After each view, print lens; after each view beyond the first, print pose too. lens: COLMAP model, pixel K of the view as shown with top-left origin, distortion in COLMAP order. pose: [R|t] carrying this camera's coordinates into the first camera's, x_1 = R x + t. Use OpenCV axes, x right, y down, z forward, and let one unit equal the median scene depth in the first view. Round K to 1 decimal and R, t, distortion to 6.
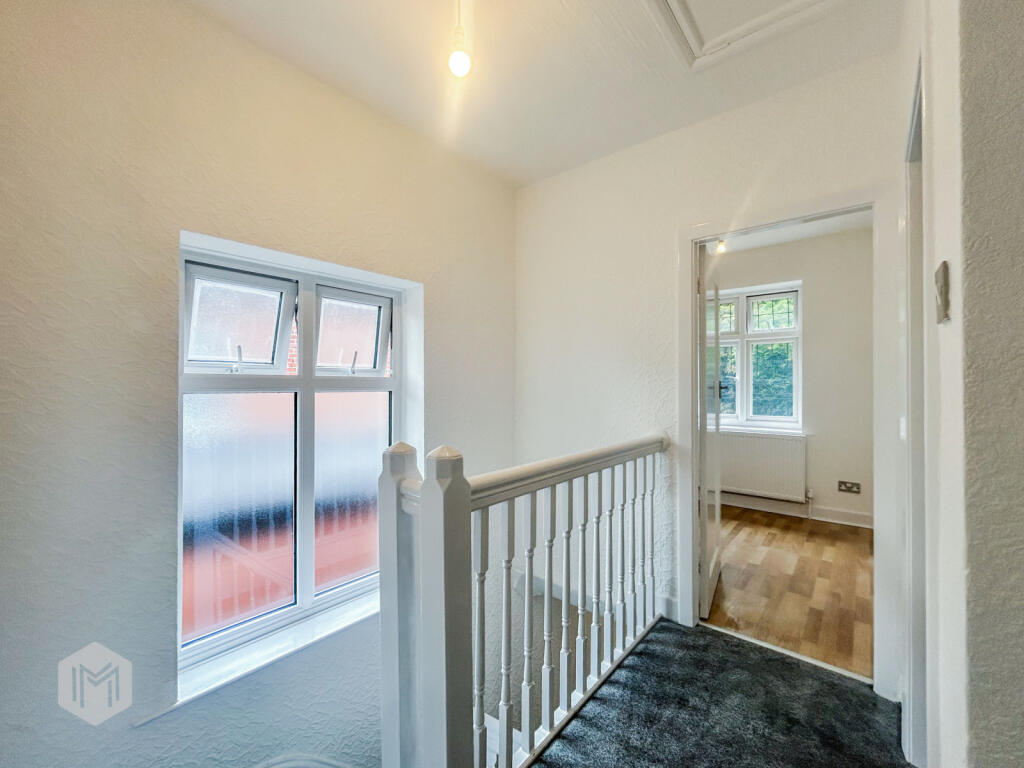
lens RADIAL K [[418.8, 0, 511.3], [0, 418.8, 386.9], [0, 0, 1]] dist [-0.004826, -0.000304]
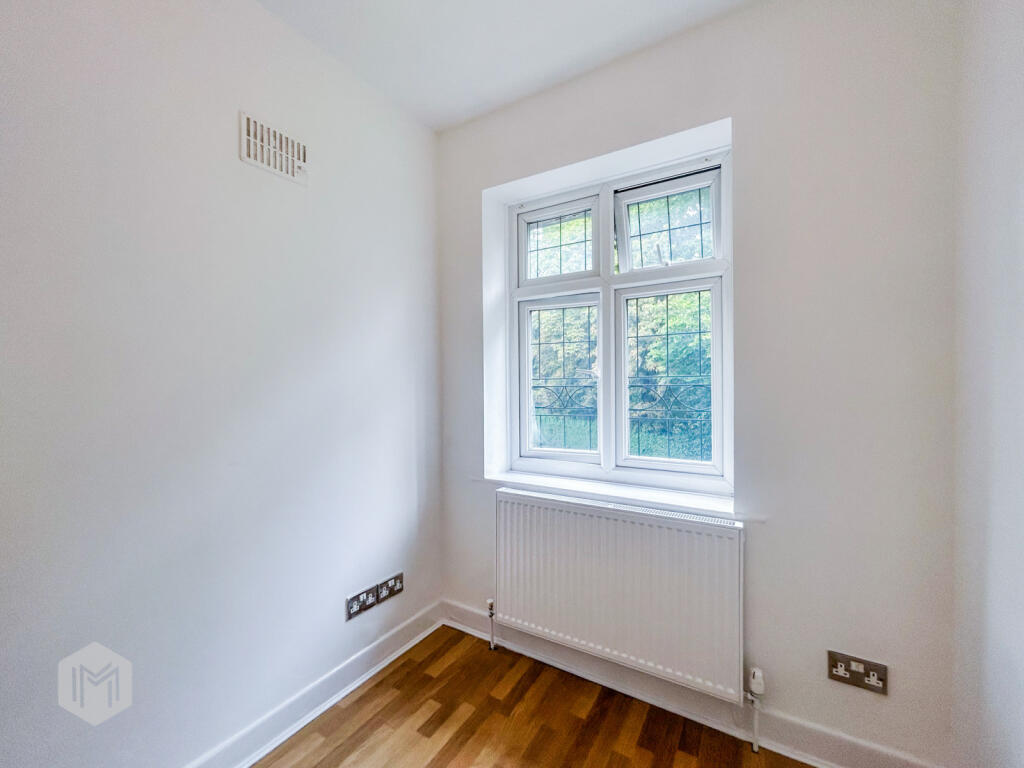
lens RADIAL K [[418.8, 0, 512.6], [0, 418.8, 383.4], [0, 0, 1]] dist [-0.004826, -0.000304]
pose [[0.987993, -0.003331, 0.154462, 0.444302], [0.004089, 0.999981, -0.004586, -0.008194], [-0.154444, 0.005162, 0.987988, 0.664480]]
